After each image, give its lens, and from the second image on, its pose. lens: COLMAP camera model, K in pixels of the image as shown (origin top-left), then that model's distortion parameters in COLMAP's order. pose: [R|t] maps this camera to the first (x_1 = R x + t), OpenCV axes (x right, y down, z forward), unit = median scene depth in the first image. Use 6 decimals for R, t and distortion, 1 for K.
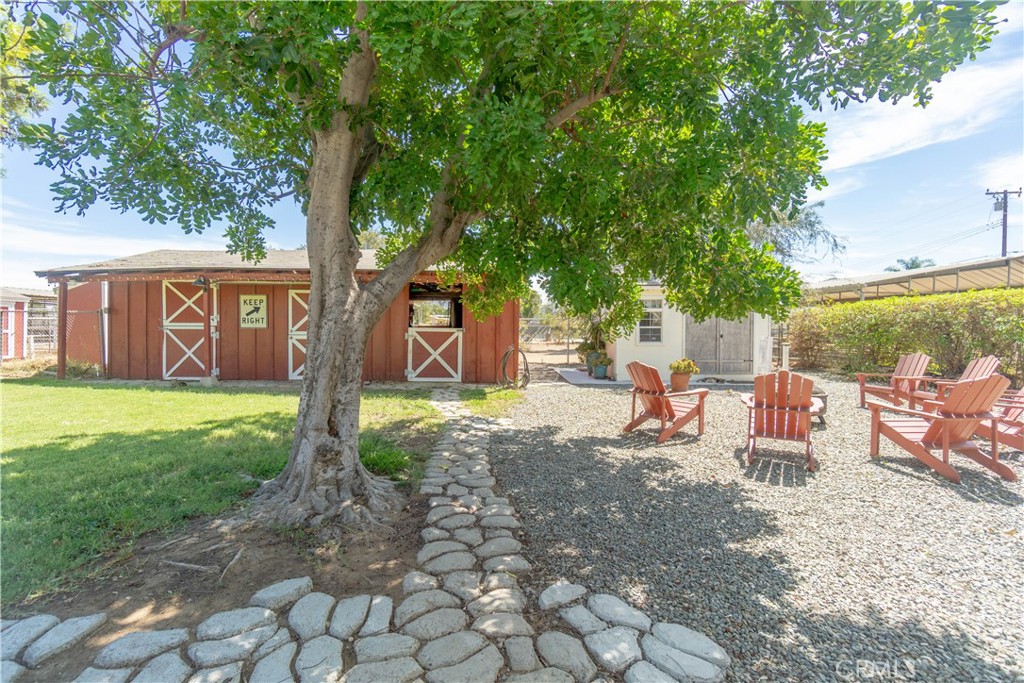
lens RADIAL K [[445.4, 0, 508.8], [0, 445.4, 335.4], [0, 0, 1]] dist [-0.002693, -0.000217]
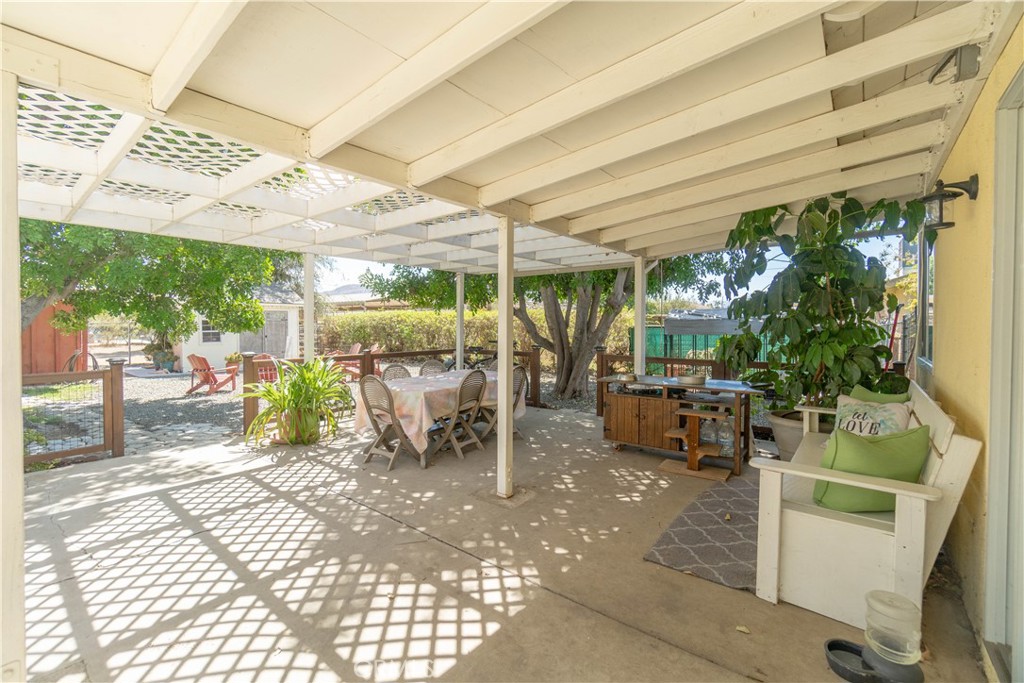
lens RADIAL K [[445.4, 0, 506.6], [0, 445.4, 333.1], [0, 0, 1]] dist [-0.002693, -0.000217]
pose [[0.650473, -0.022783, 0.759188, -0.237029], [0.017516, 0.999734, 0.014994, -0.031308], [-0.759328, 0.003545, 0.650699, -1.056793]]
